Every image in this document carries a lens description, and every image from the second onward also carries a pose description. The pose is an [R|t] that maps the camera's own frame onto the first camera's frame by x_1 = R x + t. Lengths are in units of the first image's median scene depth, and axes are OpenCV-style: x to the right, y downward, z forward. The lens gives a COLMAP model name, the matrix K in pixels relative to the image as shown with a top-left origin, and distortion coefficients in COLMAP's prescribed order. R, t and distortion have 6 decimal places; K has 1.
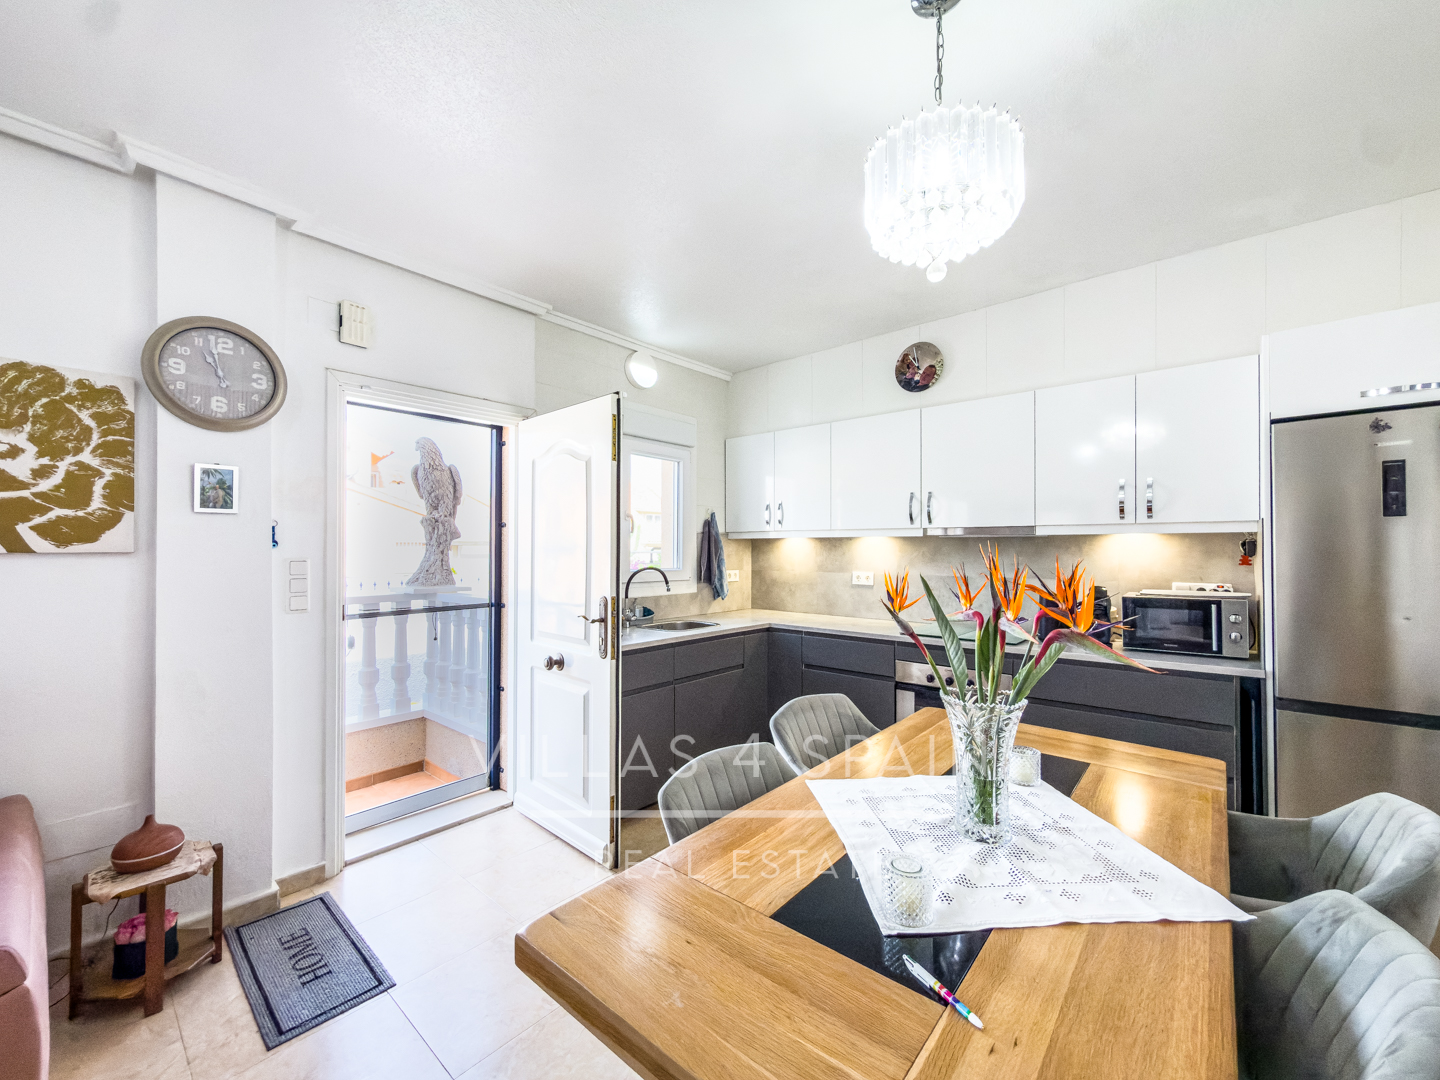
lens RADIAL K [[592.7, 0, 710.6], [0, 592.7, 546.5], [0, 0, 1]] dist [0.001946, 0.000286]
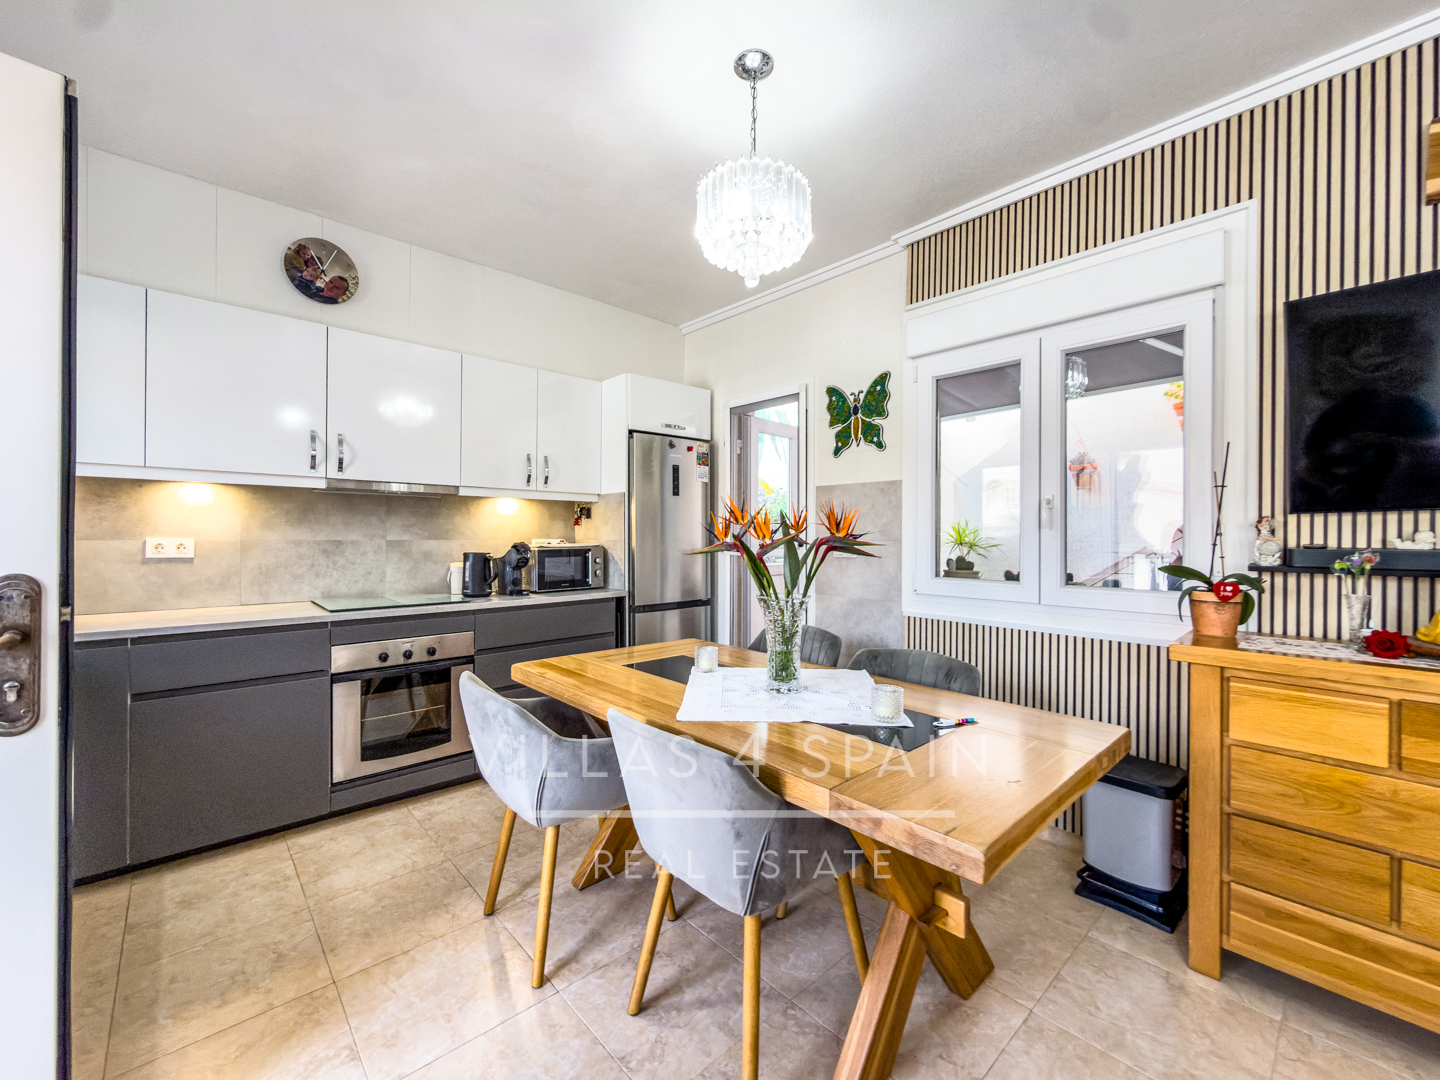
lens RADIAL K [[592.7, 0, 734.0], [0, 592.7, 535.9], [0, 0, 1]] dist [0.001946, 0.000286]
pose [[0.088971, 0.001143, 0.996034, -0.521685], [-0.007056, 0.999975, -0.000518, 0.058779], [-0.996009, -0.006982, 0.088977, 0.531748]]
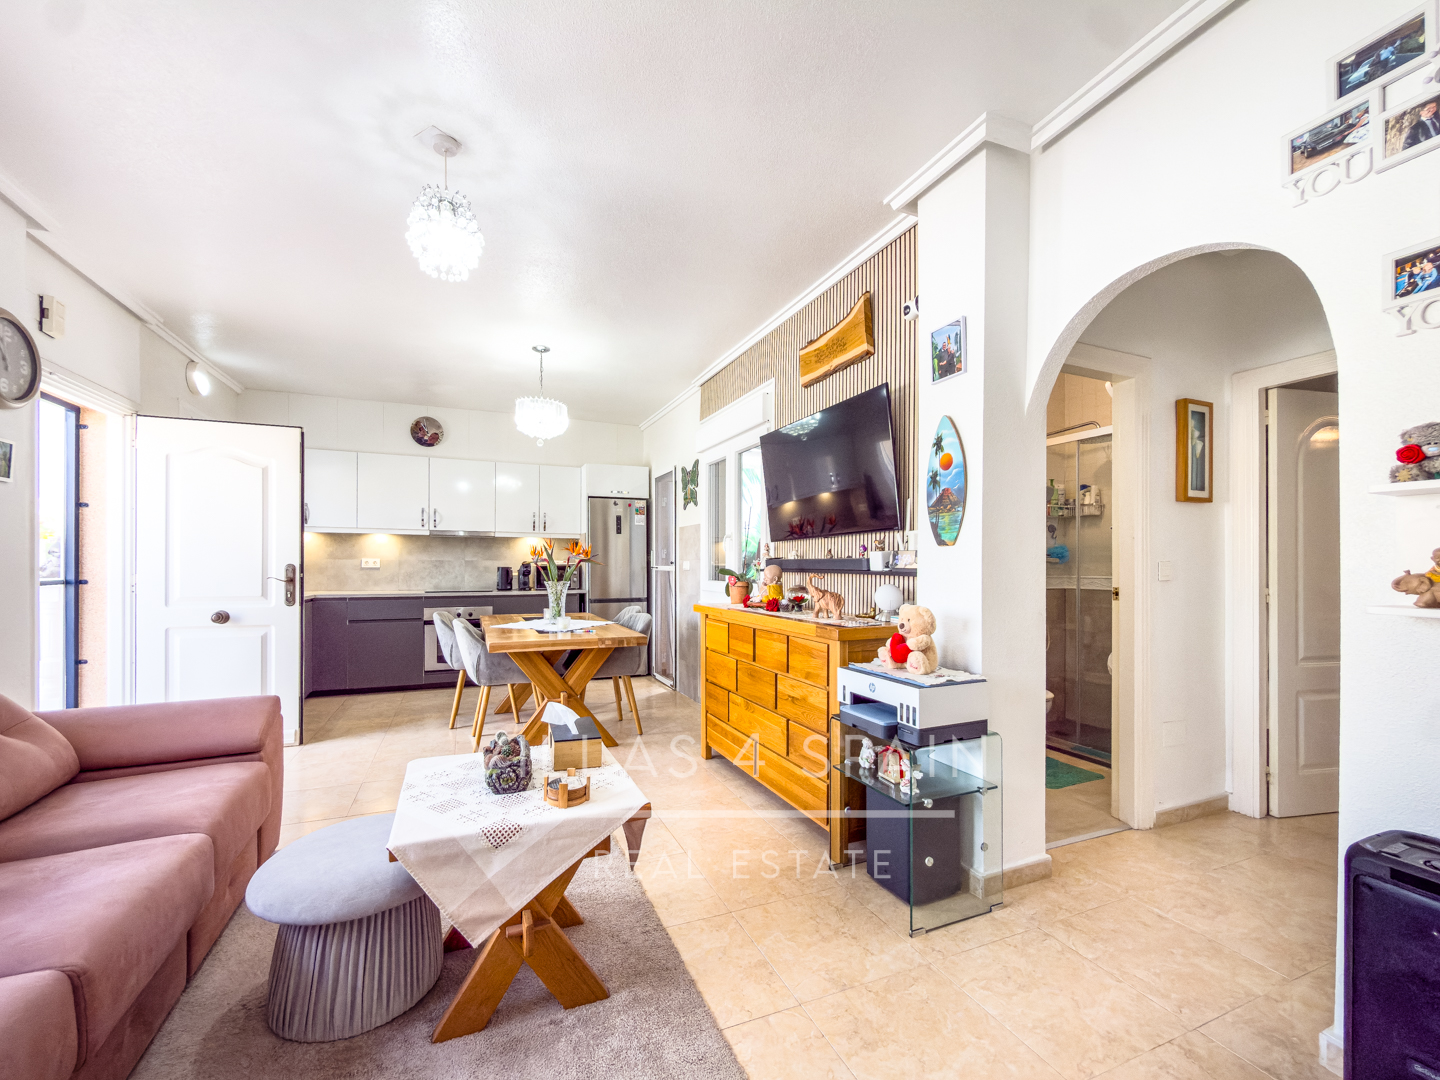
lens RADIAL K [[592.7, 0, 723.9], [0, 592.7, 565.2], [0, 0, 1]] dist [0.001946, 0.000286]
pose [[0.428073, 0.000541, 0.903744, -1.073250], [-0.007774, 0.999965, 0.003083, 0.076207], [-0.903711, -0.008346, 0.428062, -0.616722]]
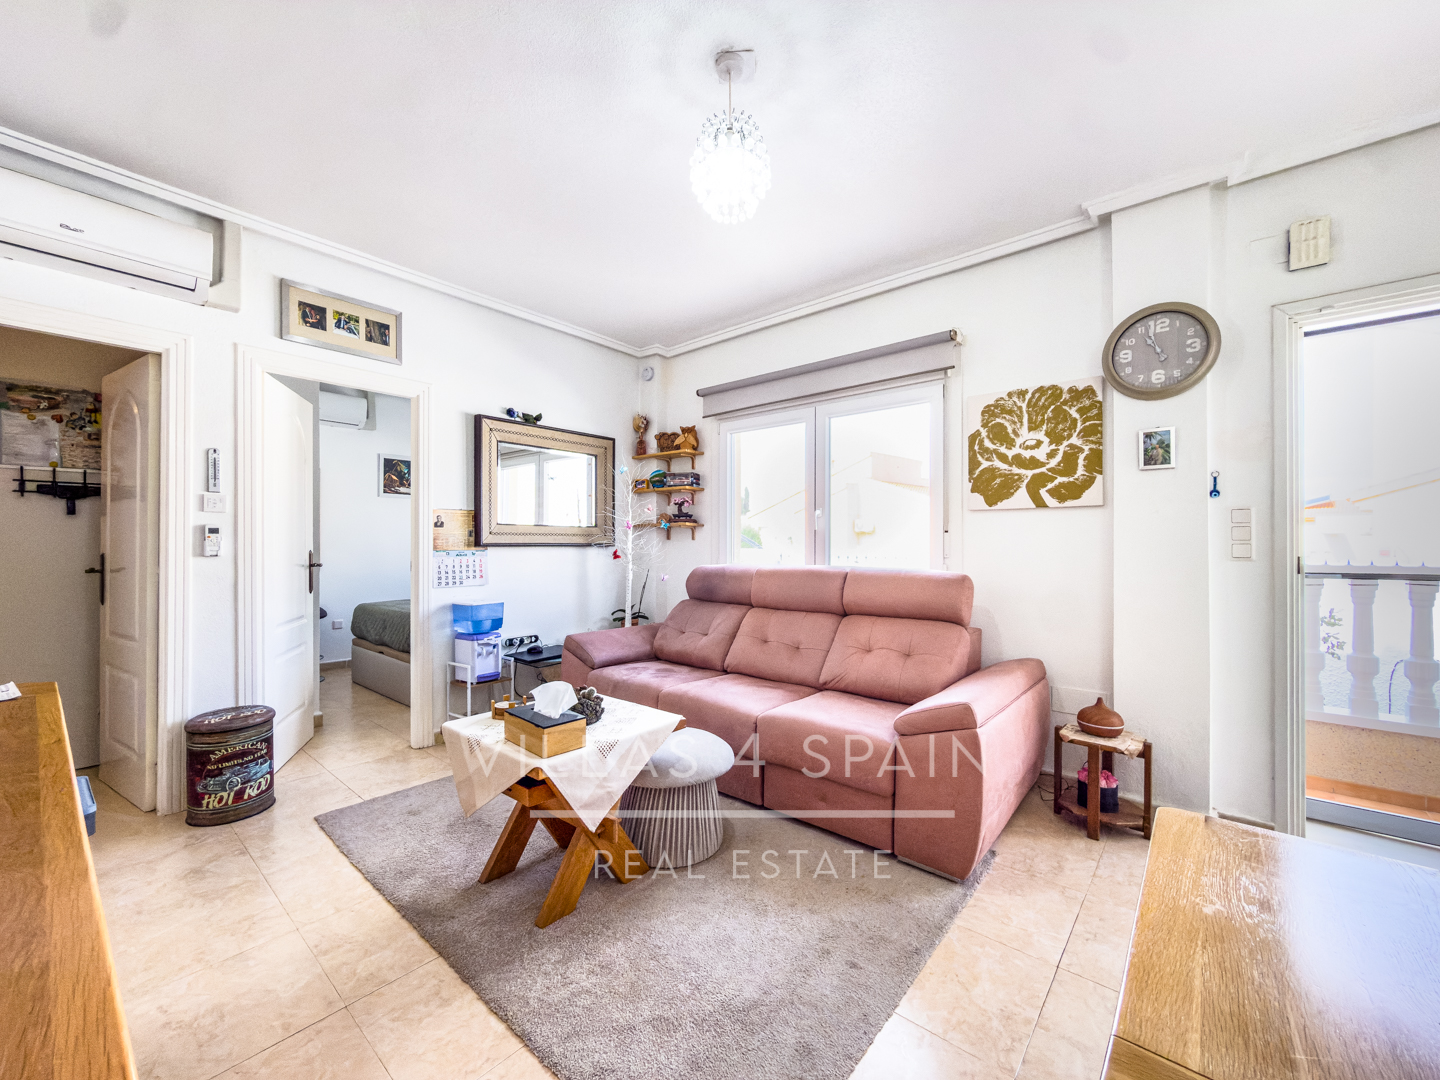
lens RADIAL K [[592.7, 0, 712.3], [0, 592.7, 540.4], [0, 0, 1]] dist [0.001946, 0.000286]
pose [[0.003081, -0.009446, -0.999951, 0.296939], [0.003861, 0.999948, -0.009434, 0.080424], [0.999988, -0.003831, 0.003117, 0.093304]]
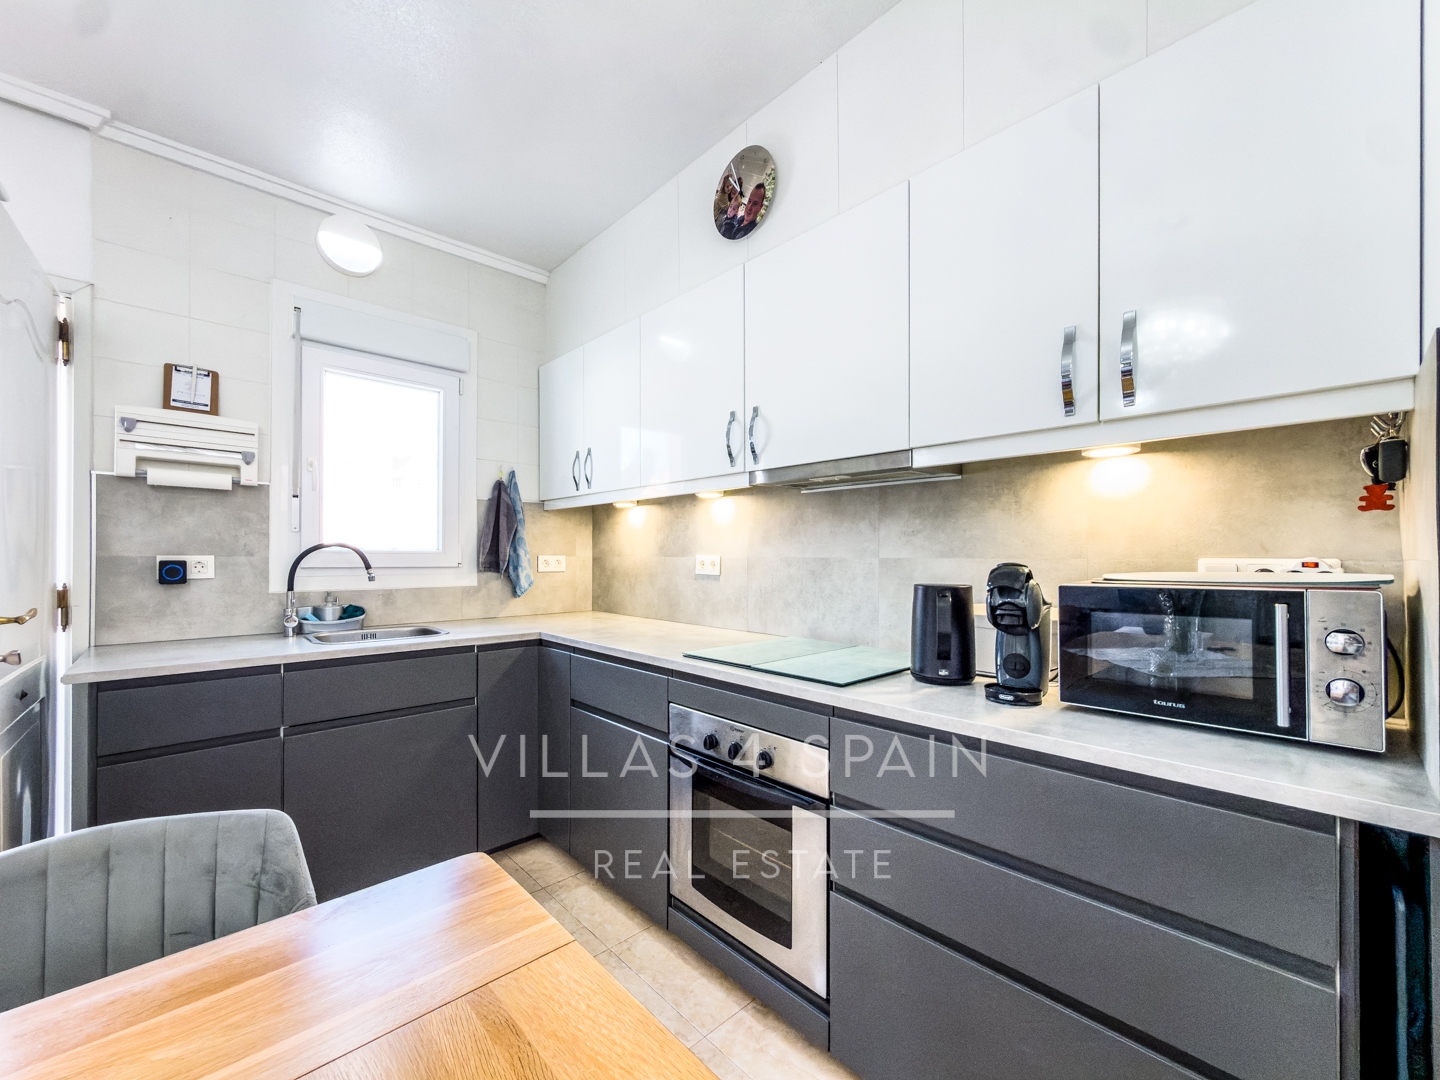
lens RADIAL K [[592.7, 0, 705.2], [0, 592.7, 553.9], [0, 0, 1]] dist [0.001946, 0.000286]
pose [[0.993279, -0.000026, -0.115744, 0.523086], [0.000289, 0.999997, 0.002258, 0.064844], [0.115743, -0.002276, 0.993277, 0.577482]]
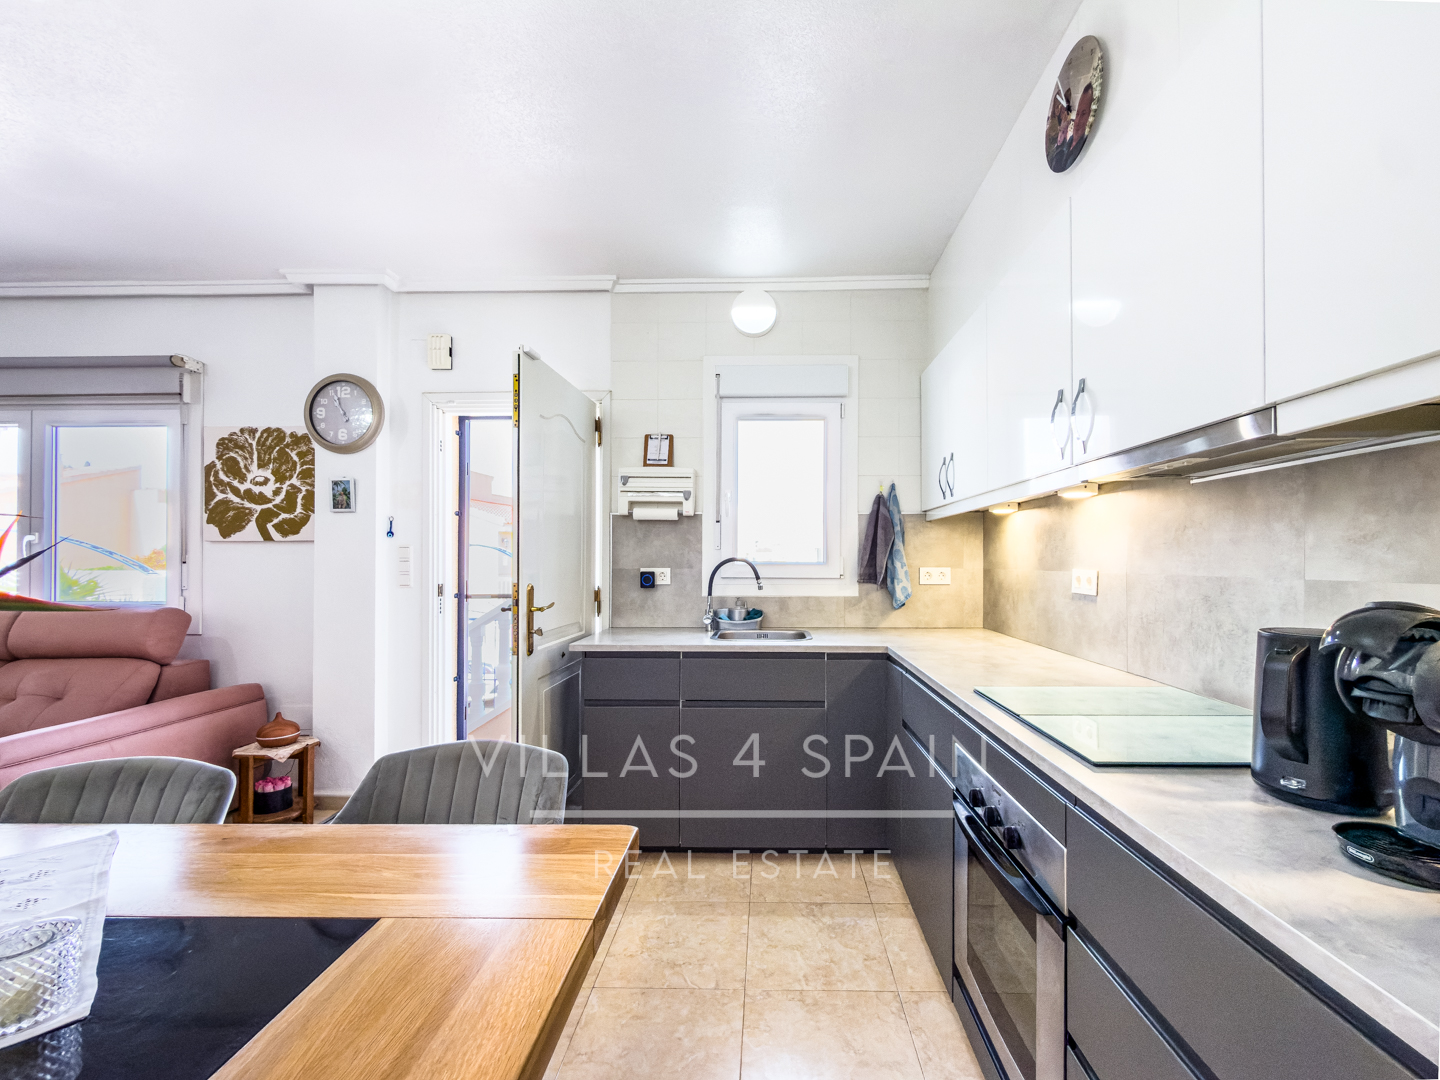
lens RADIAL K [[592.7, 0, 748.3], [0, 592.7, 559.7], [0, 0, 1]] dist [0.001946, 0.000286]
pose [[0.640412, -0.004164, -0.768020, 0.738764], [0.005203, 0.999986, -0.001082, 0.053942], [0.768014, -0.003303, 0.640425, 0.717269]]
